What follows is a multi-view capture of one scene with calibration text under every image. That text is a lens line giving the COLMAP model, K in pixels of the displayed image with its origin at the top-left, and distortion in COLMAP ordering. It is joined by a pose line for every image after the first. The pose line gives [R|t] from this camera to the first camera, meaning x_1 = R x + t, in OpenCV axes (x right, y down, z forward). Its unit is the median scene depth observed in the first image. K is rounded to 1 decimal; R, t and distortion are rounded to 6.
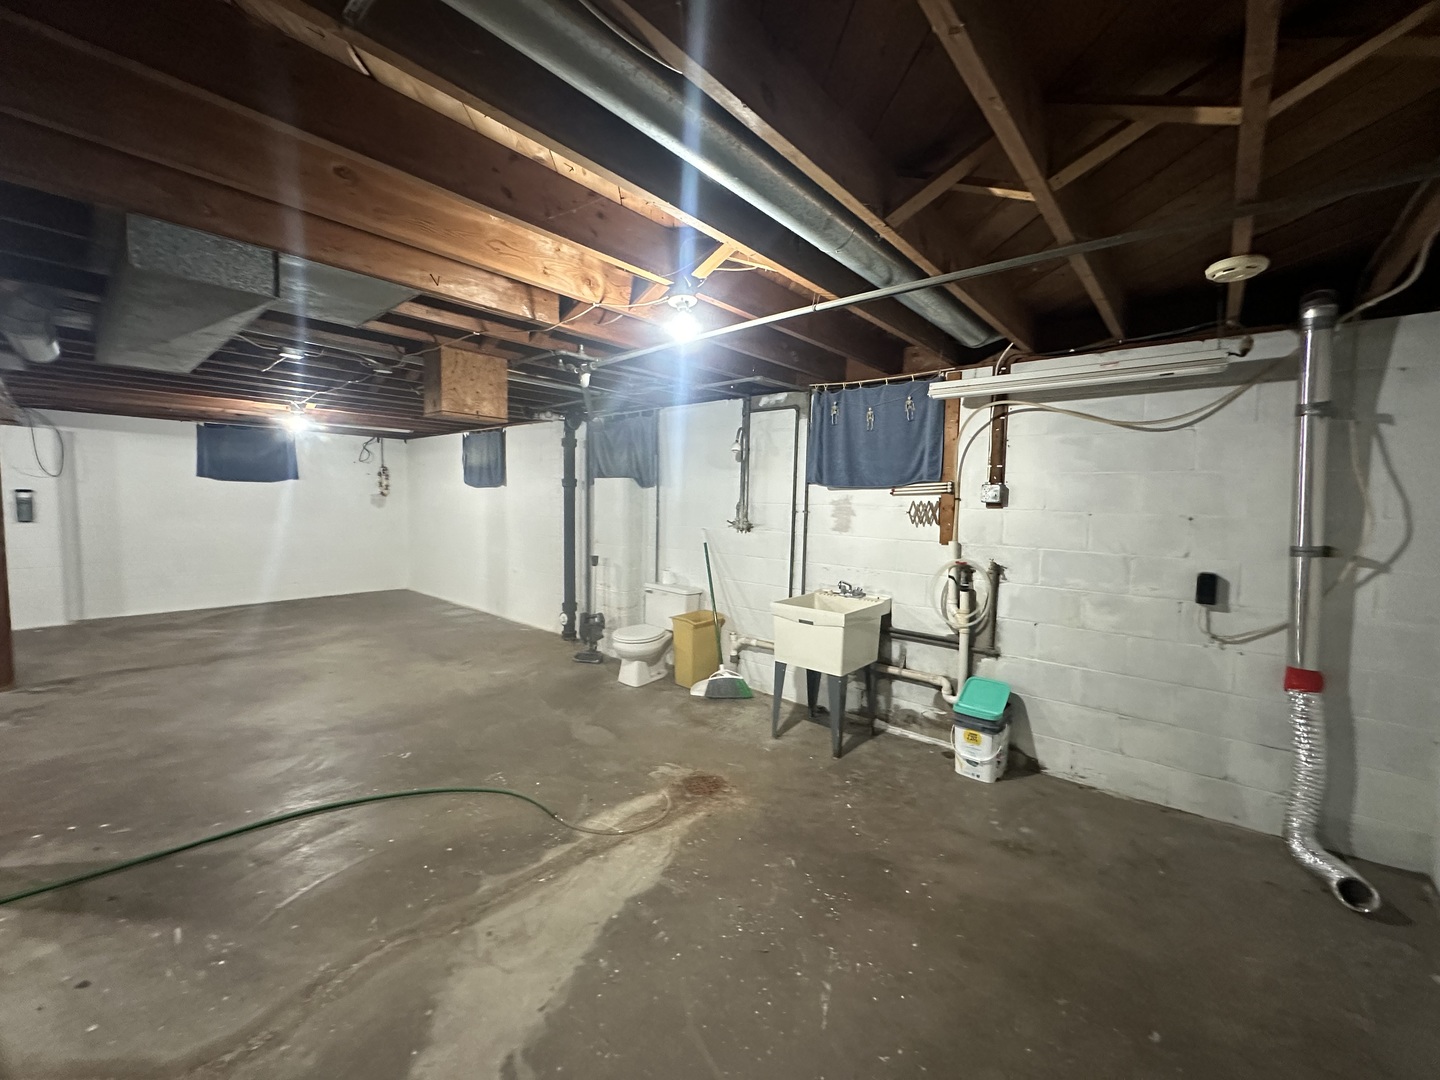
lens RADIAL K [[577.5, 0, 720.0], [0, 577.5, 540.0], [0, 0, 1]] dist [0.000162, -0.000290]
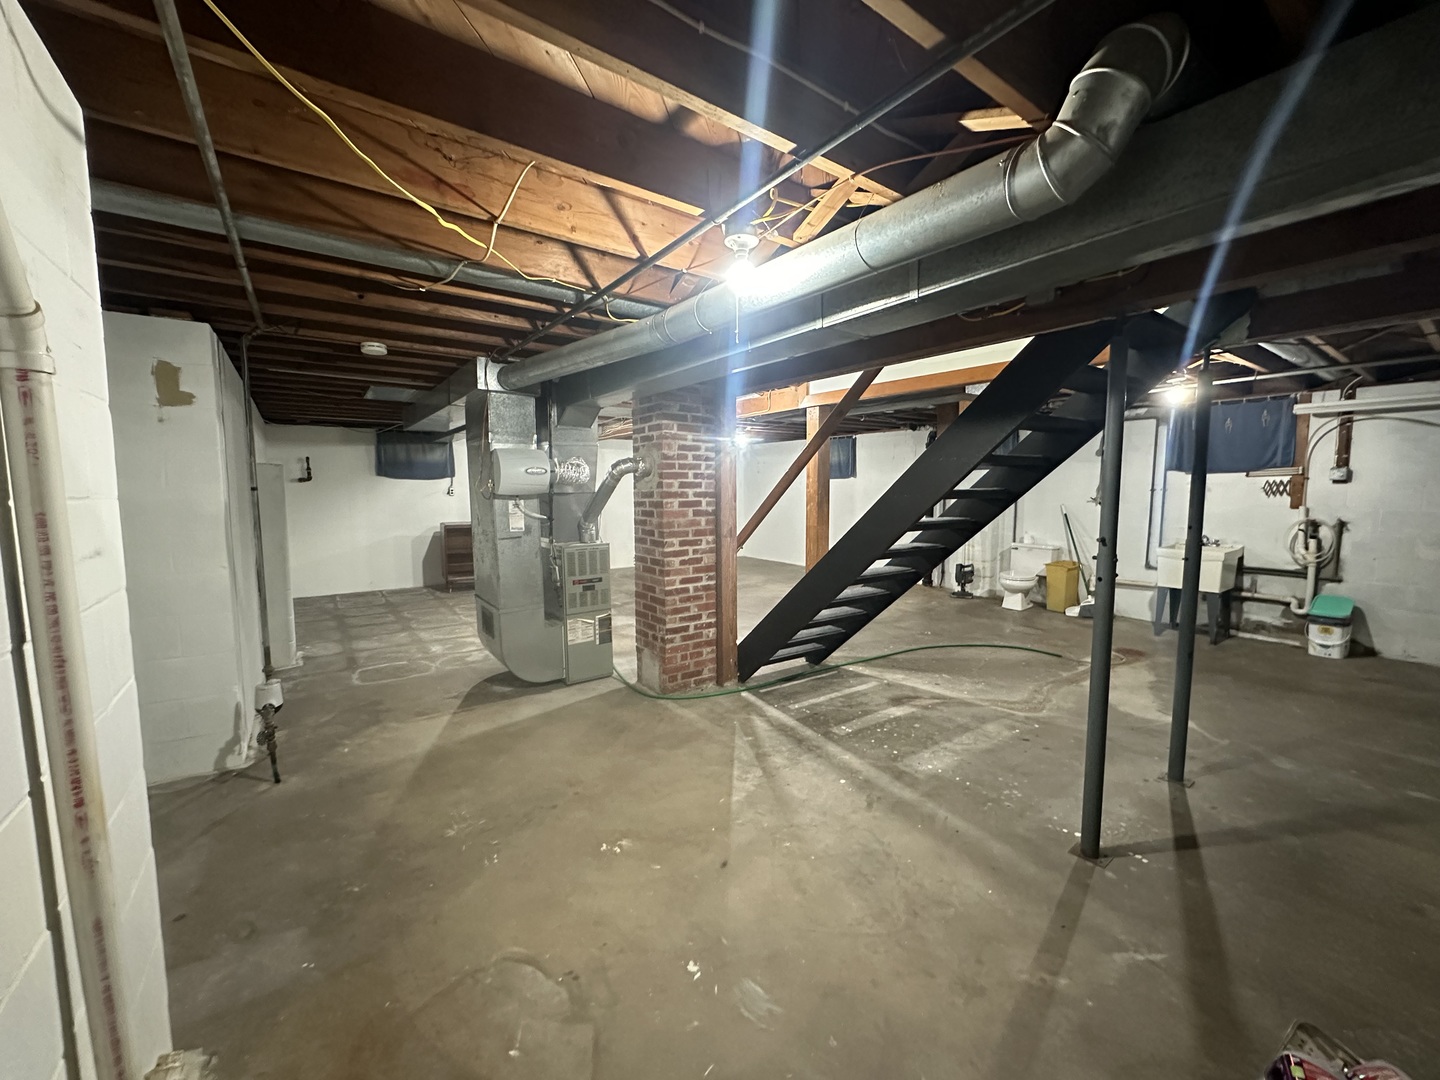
lens RADIAL K [[577.5, 0, 720.0], [0, 577.5, 540.0], [0, 0, 1]] dist [0.000162, -0.000290]
pose [[0.972696, -0.003050, -0.232062, -0.725174], [0.008192, 0.999742, 0.021196, 0.045592], [0.231937, -0.022518, 0.972470, -0.819353]]
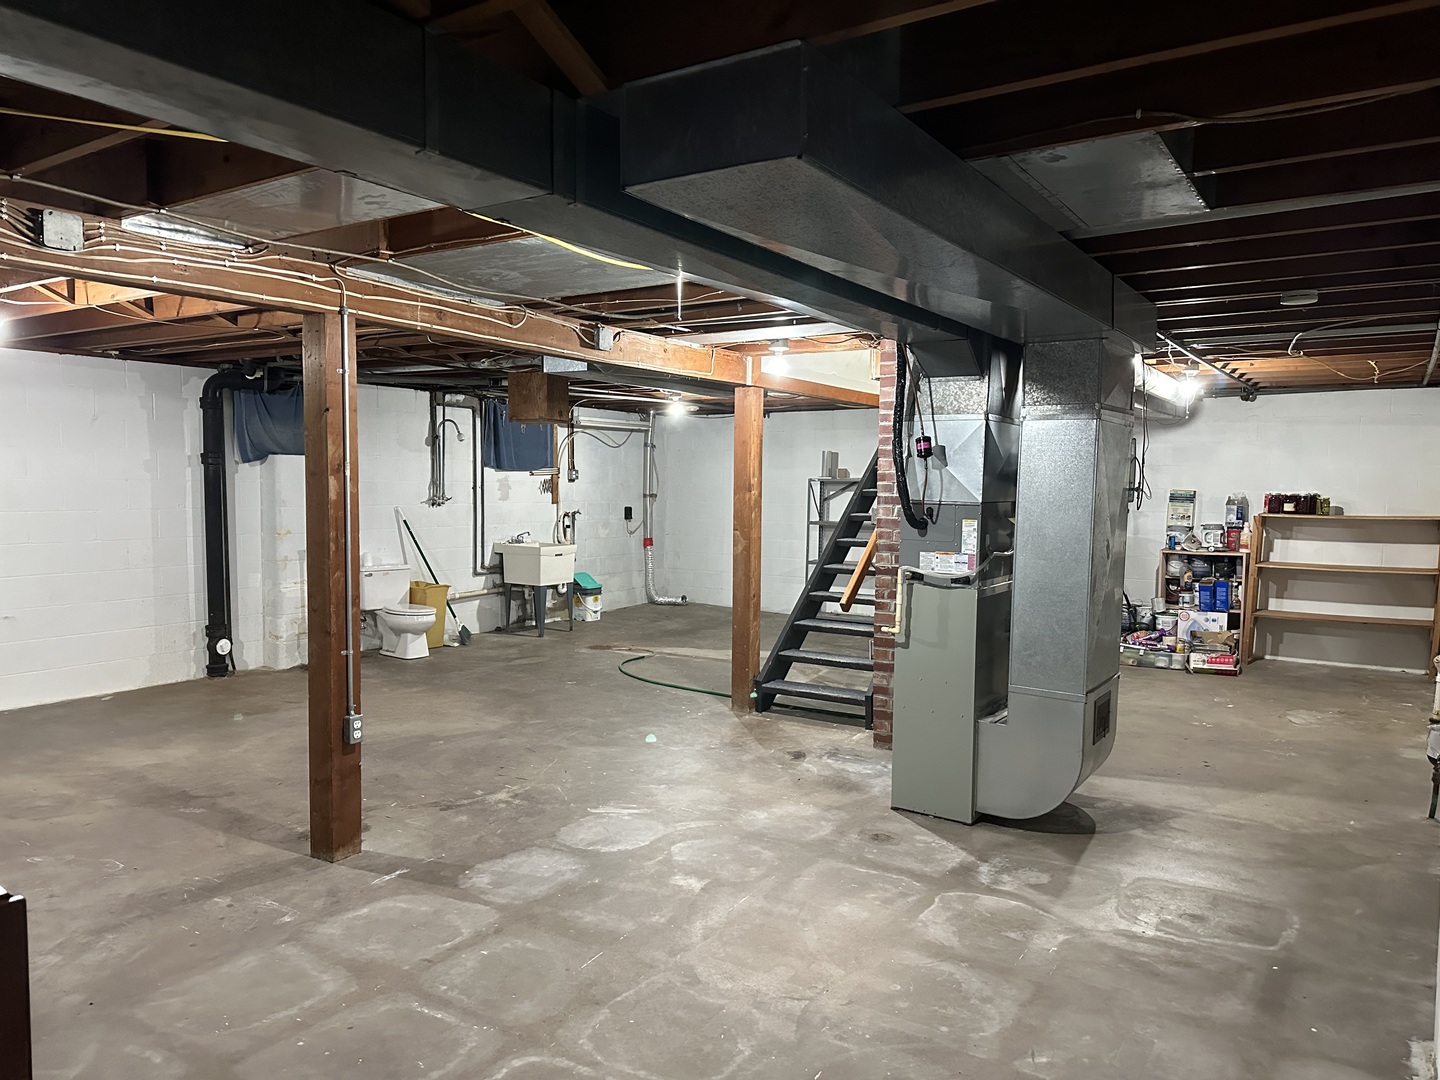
lens RADIAL K [[1026.7, 0, 720.0], [0, 1026.7, 540.0], [0, 0, 1]] dist [0.061005, -0.000423]
pose [[-0.137951, -0.078644, 0.987312, -2.765438], [0.058881, 0.994428, 0.087438, -0.125139], [-0.988687, 0.070196, -0.132552, 0.934940]]
